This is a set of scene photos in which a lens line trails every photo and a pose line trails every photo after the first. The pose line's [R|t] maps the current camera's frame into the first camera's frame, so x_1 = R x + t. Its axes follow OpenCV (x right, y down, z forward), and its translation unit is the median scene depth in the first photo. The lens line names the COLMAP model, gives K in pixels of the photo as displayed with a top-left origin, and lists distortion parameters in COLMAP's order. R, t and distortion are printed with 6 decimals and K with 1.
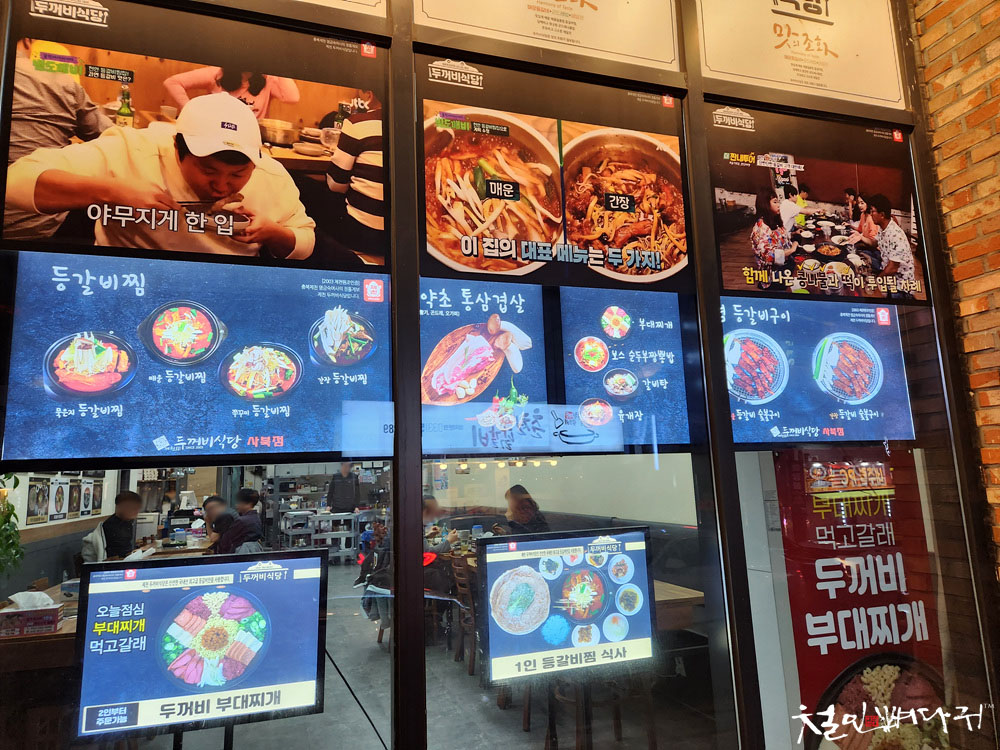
lens RADIAL K [[666.9, 0, 501.8], [0, 666.9, 378.7], [0, 0, 1]] dist [0.046240, -0.013633]
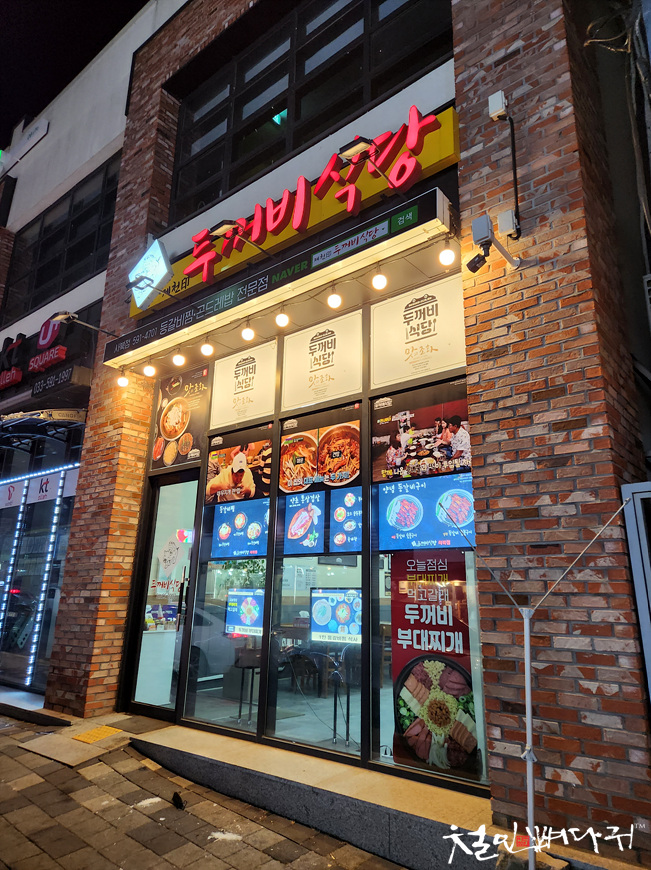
lens RADIAL K [[580.2, 0, 324.2], [0, 580.2, 431.6], [0, 0, 1]] dist [0.046240, -0.013633]
pose [[0.524797, -0.188136, -0.830176, 1.968303], [0.087395, 0.982025, -0.167301, 0.016647], [0.846729, 0.015246, 0.531806, -0.212001]]
